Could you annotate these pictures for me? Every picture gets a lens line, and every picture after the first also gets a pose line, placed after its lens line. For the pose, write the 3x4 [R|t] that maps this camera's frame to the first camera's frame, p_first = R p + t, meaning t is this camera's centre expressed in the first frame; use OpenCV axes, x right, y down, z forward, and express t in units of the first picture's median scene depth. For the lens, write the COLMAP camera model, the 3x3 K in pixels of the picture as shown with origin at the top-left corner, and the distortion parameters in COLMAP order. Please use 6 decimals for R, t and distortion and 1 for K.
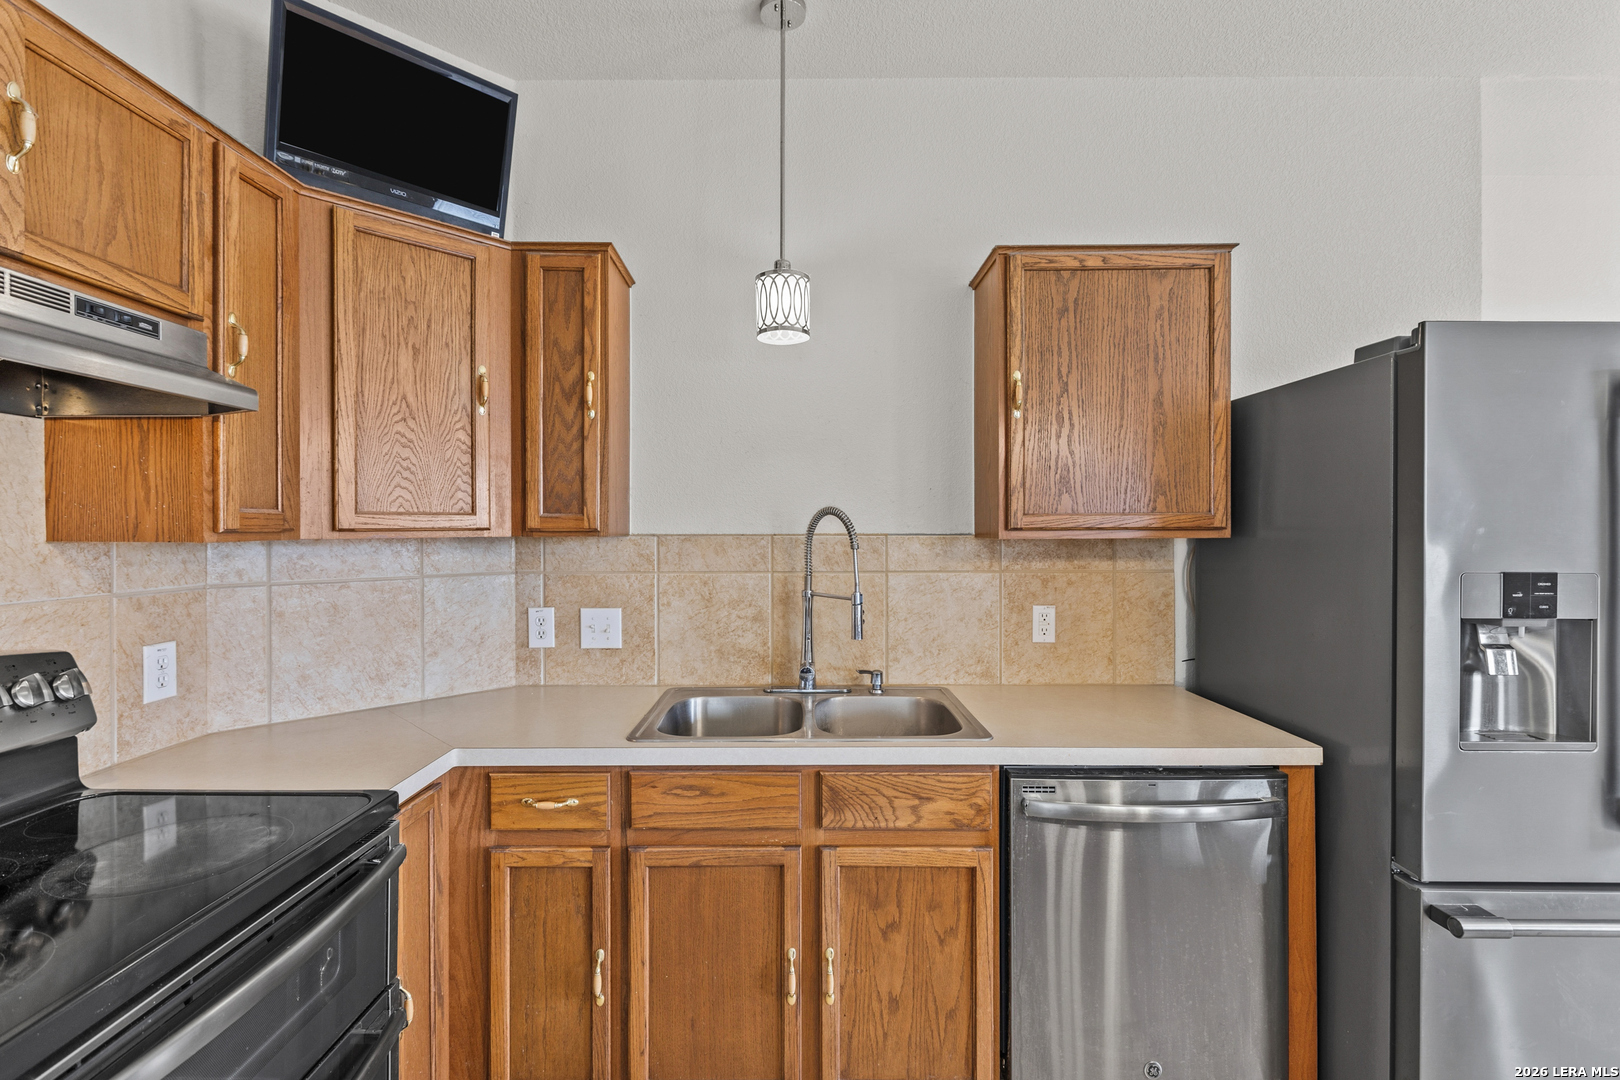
lens RADIAL K [[717.0, 0, 800.8], [0, 717.0, 528.7], [0, 0, 1]] dist [-0.001641, -0.000688]
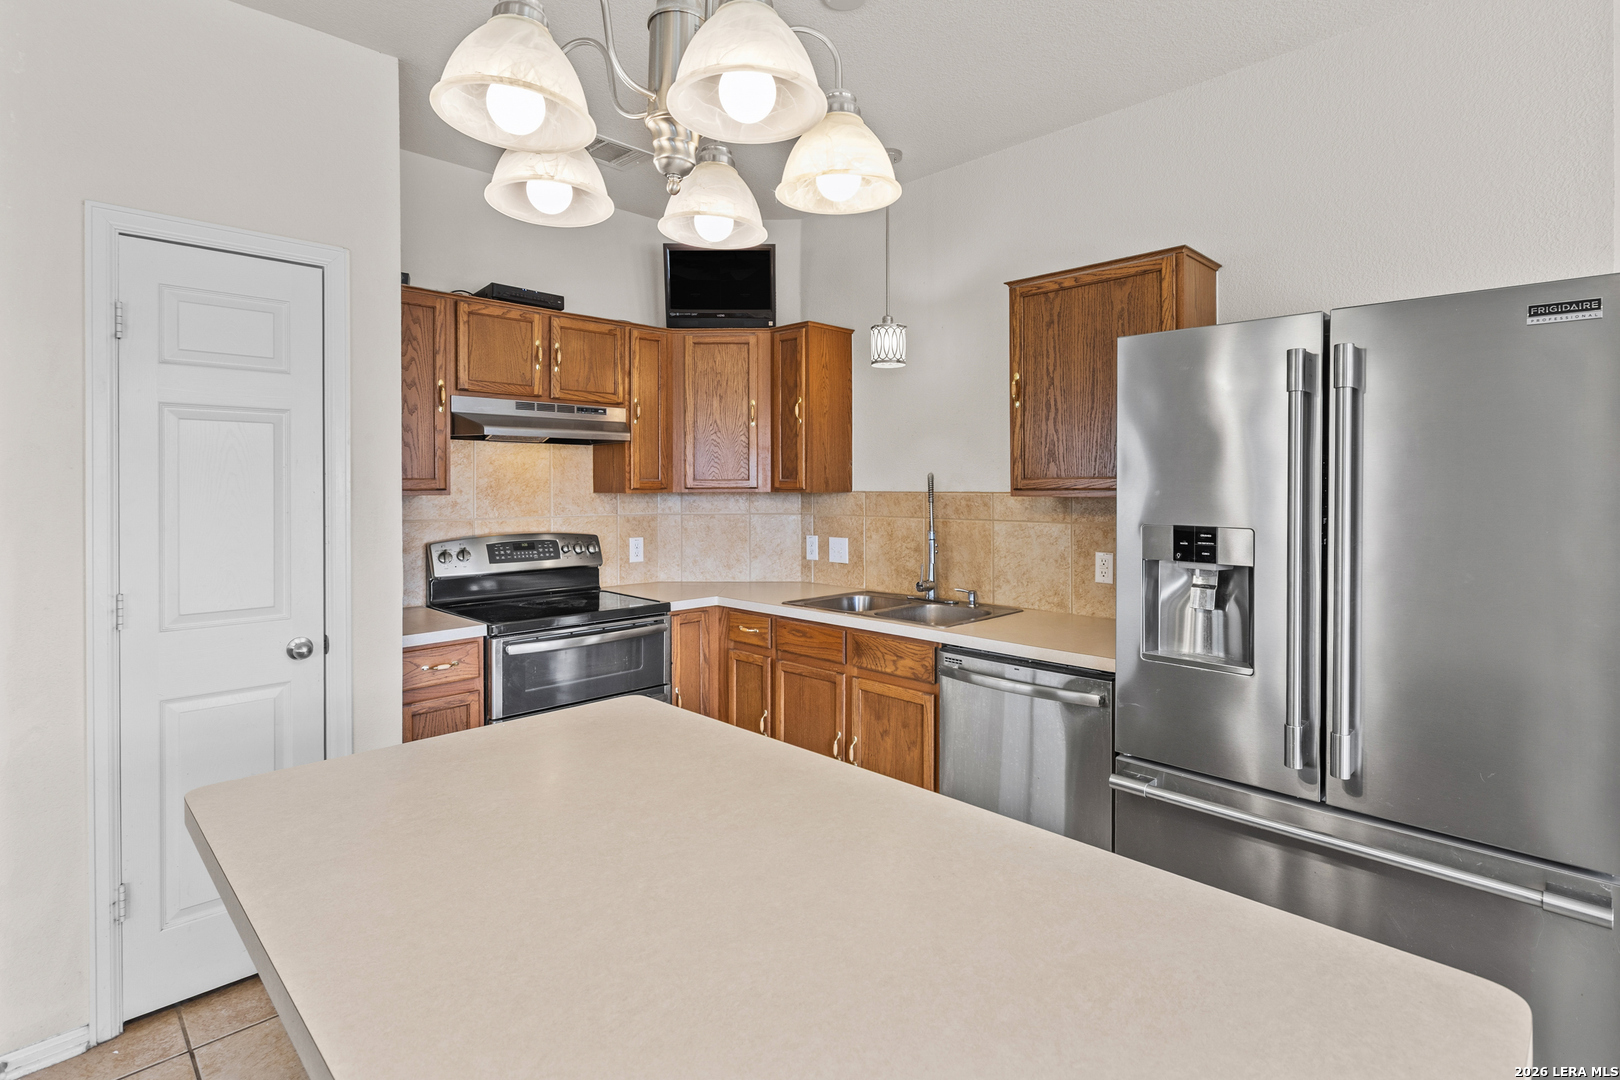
lens RADIAL K [[791.8, 0, 833.9], [0, 791.8, 482.6], [0, 0, 1]] dist [-0.004496, 0.001646]
pose [[0.721498, -0.000886, -0.692416, 1.126987], [-0.000171, 0.999999, -0.001457, -0.010116], [0.692416, 0.001170, 0.721497, -0.335084]]
